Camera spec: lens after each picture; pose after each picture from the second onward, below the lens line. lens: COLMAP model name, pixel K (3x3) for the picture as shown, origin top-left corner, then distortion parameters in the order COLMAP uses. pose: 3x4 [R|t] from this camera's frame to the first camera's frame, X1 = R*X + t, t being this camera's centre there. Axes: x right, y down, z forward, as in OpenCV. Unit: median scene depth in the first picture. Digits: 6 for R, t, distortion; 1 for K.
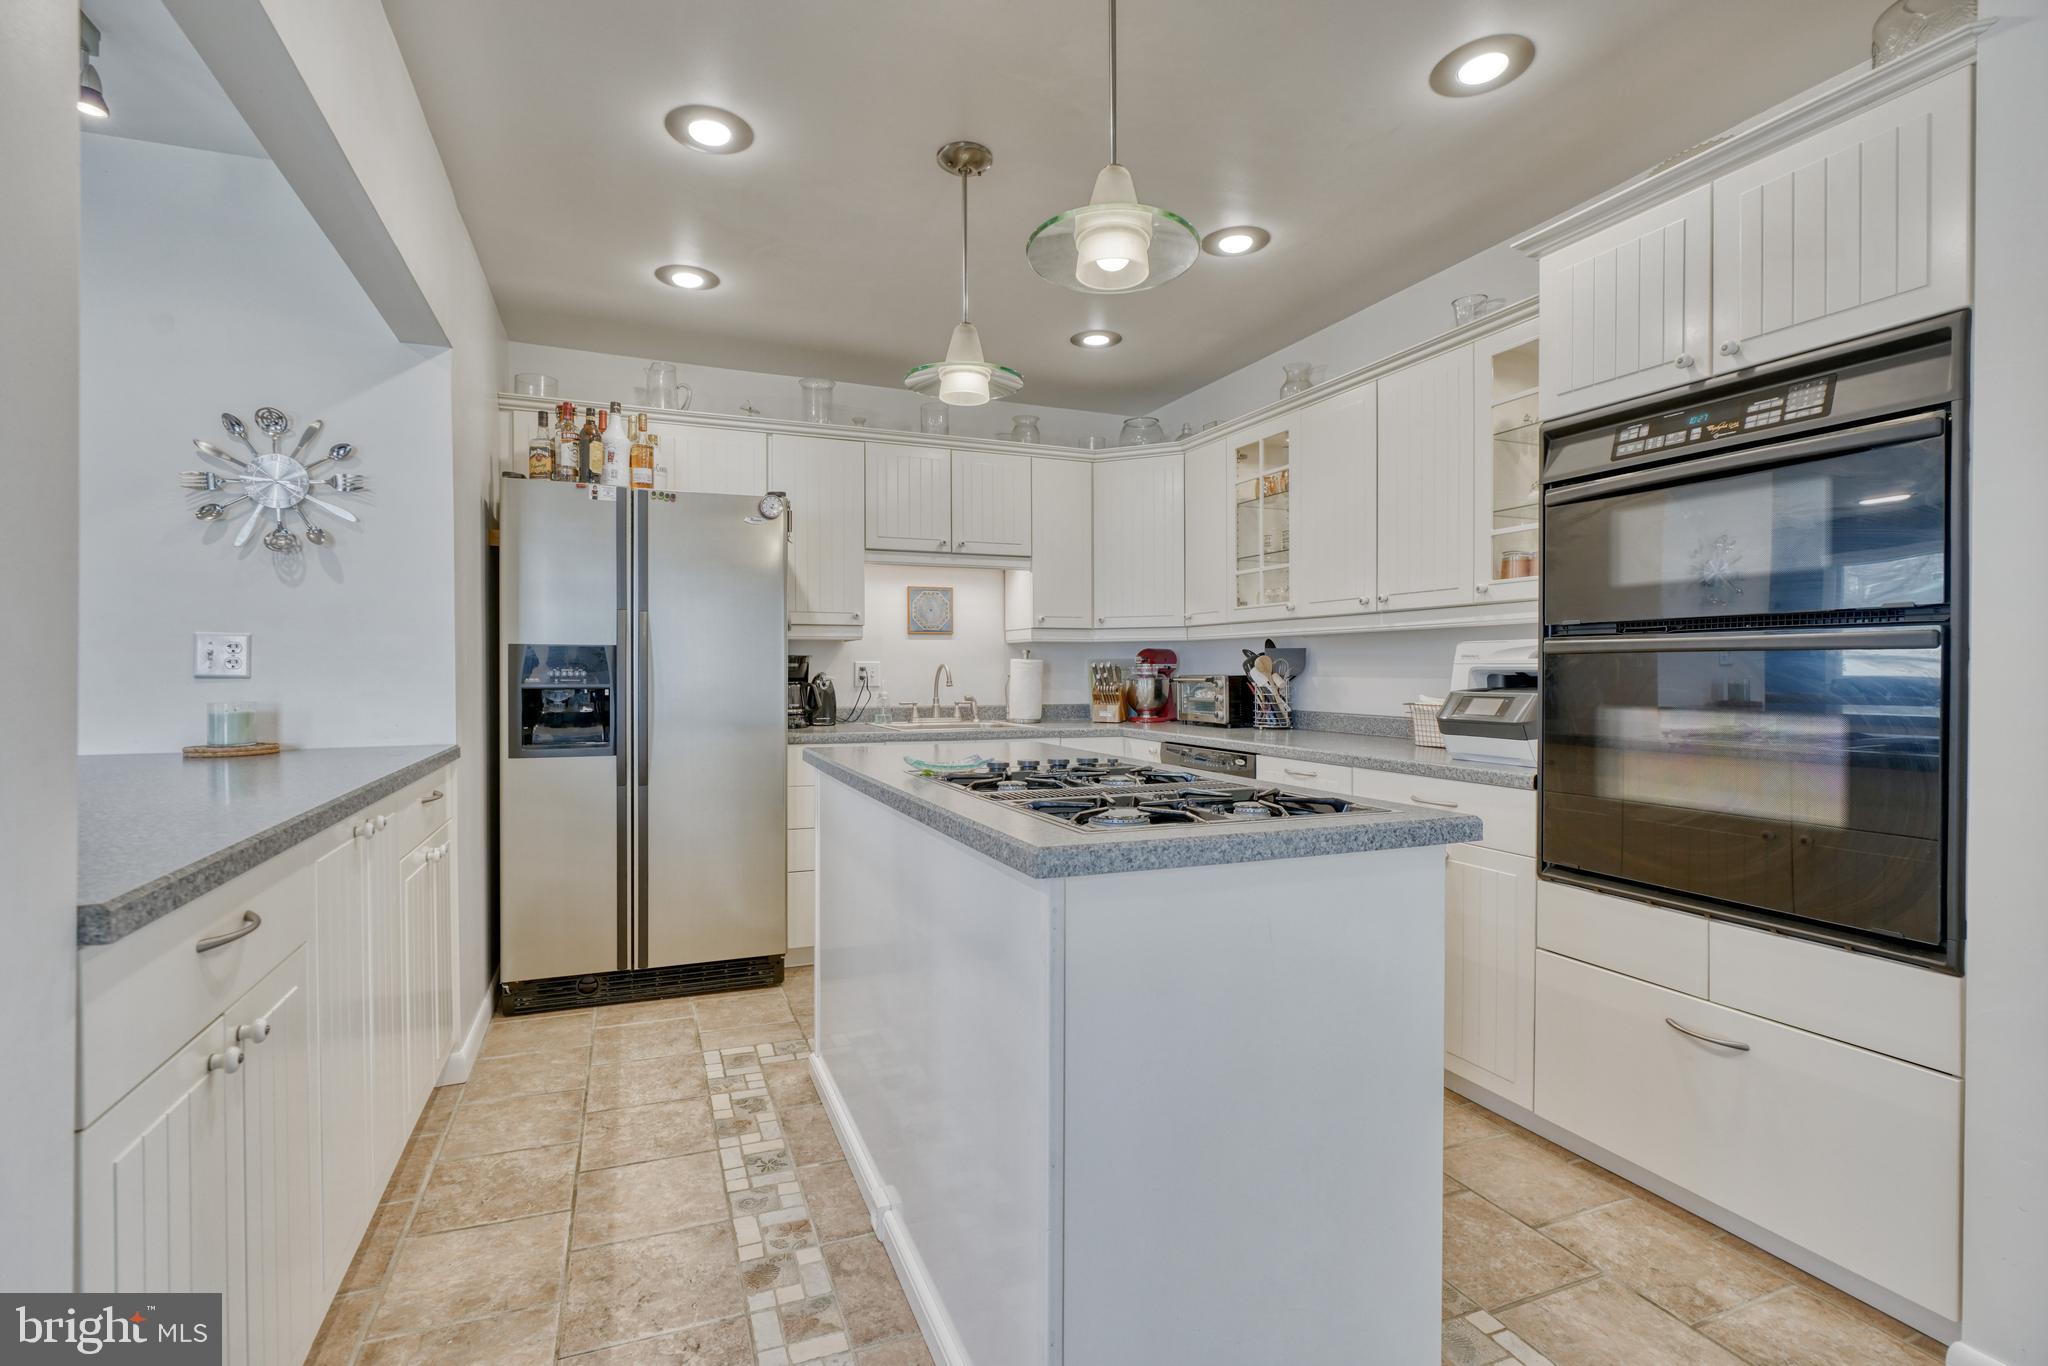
lens RADIAL K [[941.5, 0, 1001.6], [0, 941.5, 681.6], [0, 0, 1]] dist [-0.022004, 0.014254]
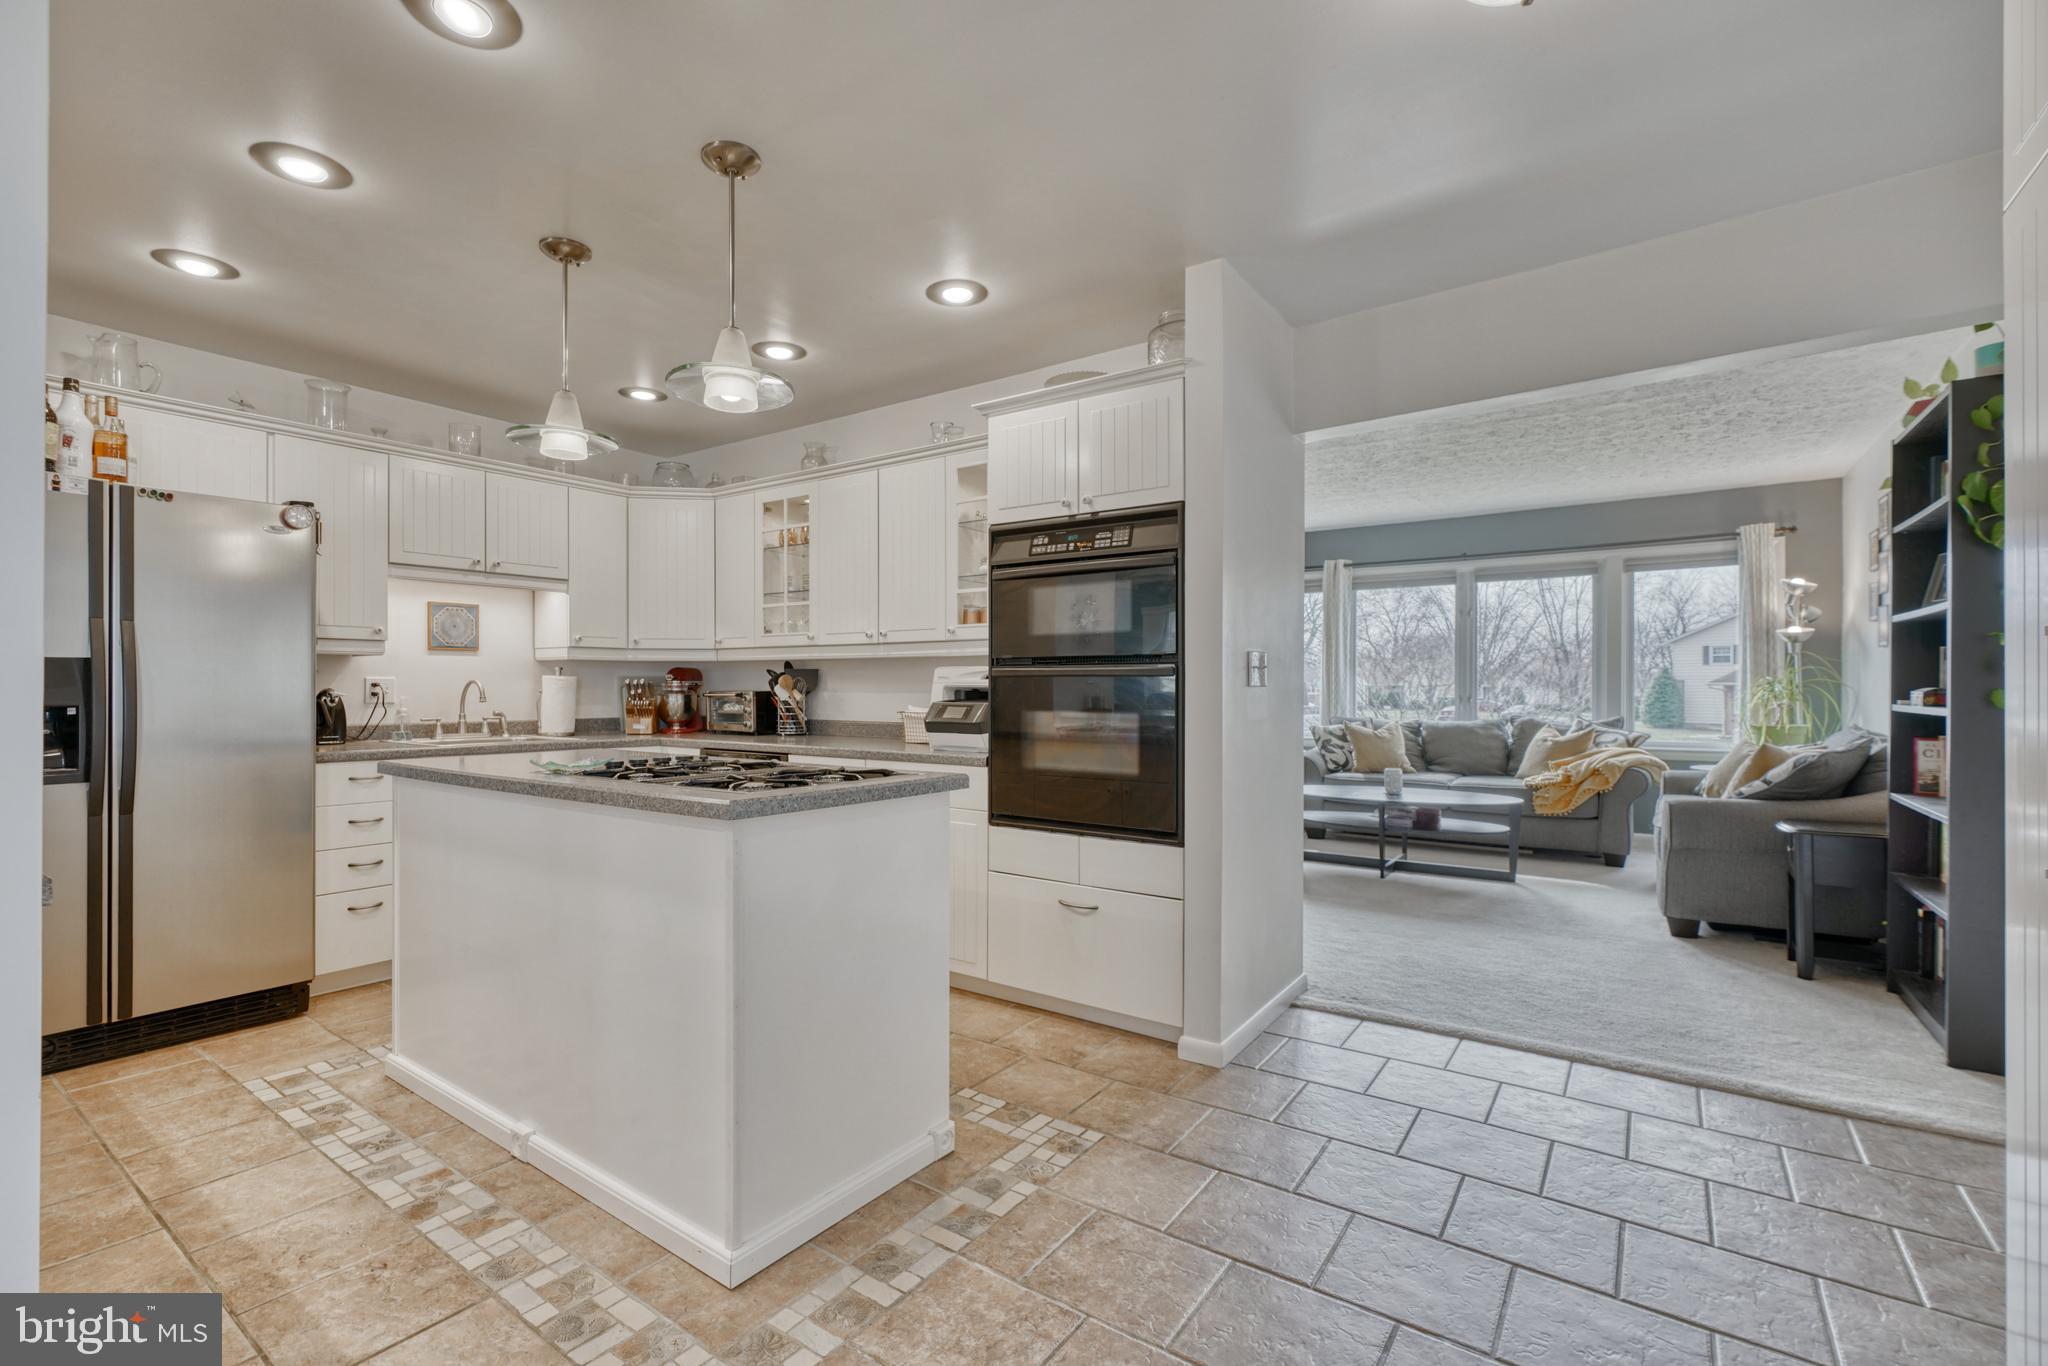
lens RADIAL K [[908.6, 0, 1024.0], [0, 908.6, 683.0], [0, 0, 1]] dist [0.000481, 0.000097]
pose [[0.836279, 0.004102, 0.548288, -0.147909], [0.004417, 0.999889, -0.014218, 0.001263], [-0.548286, 0.014312, 0.836168, -0.209761]]
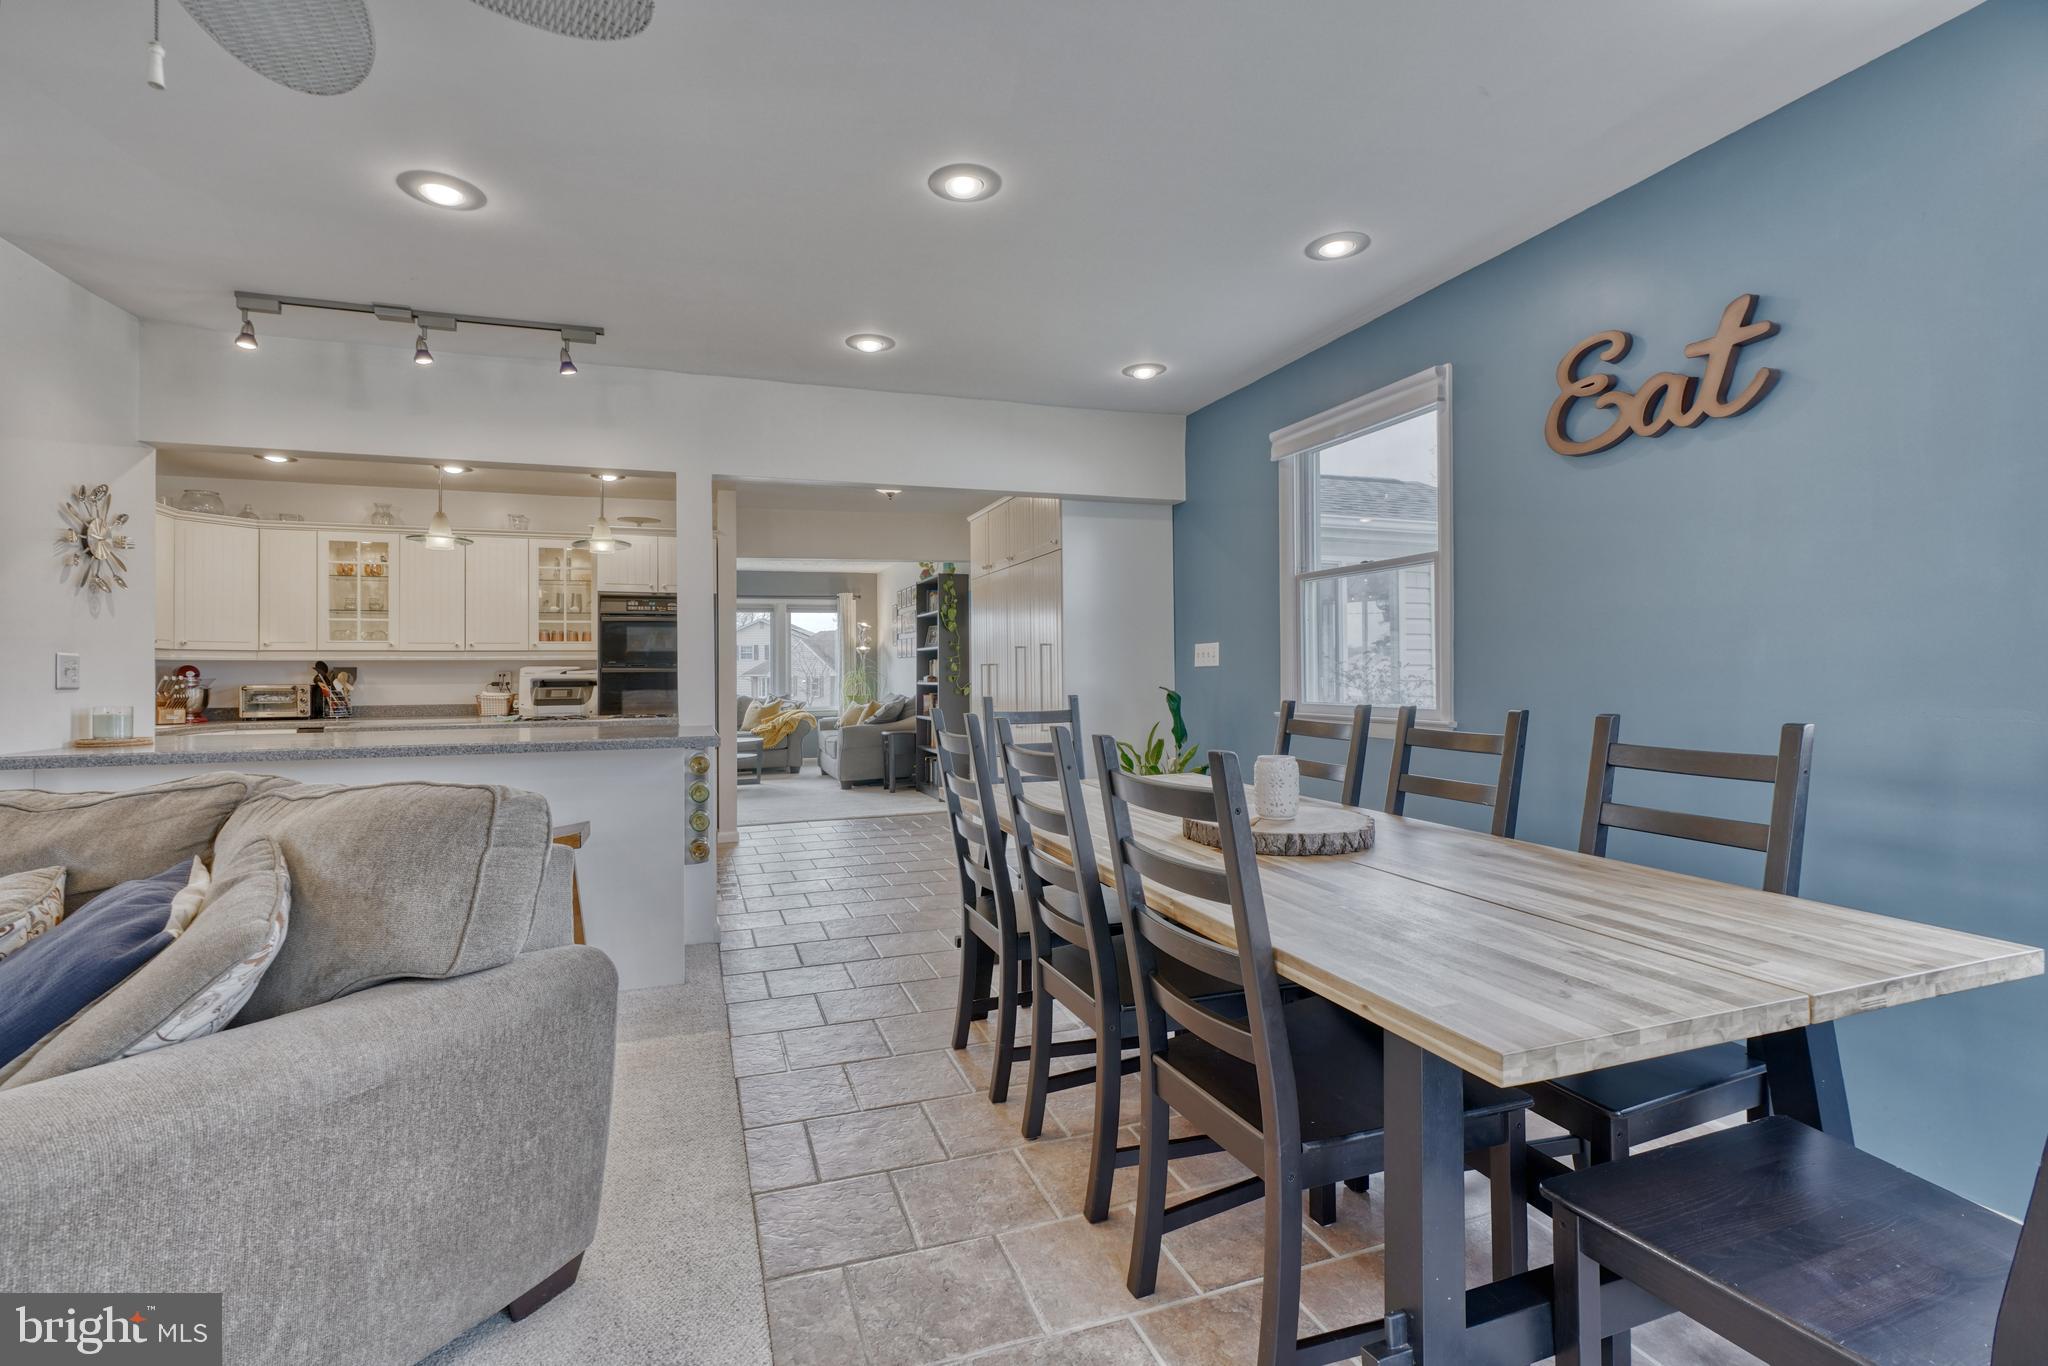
lens RADIAL K [[922.5, 0, 1013.6], [0, 922.5, 668.5], [0, 0, 1]] dist [0.001588, 0.000792]
pose [[0.031333, 0.008368, 0.999474, -1.723340], [0.020874, 0.999741, -0.009025, 0.006514], [-0.999291, 0.021146, 0.031150, -0.266577]]
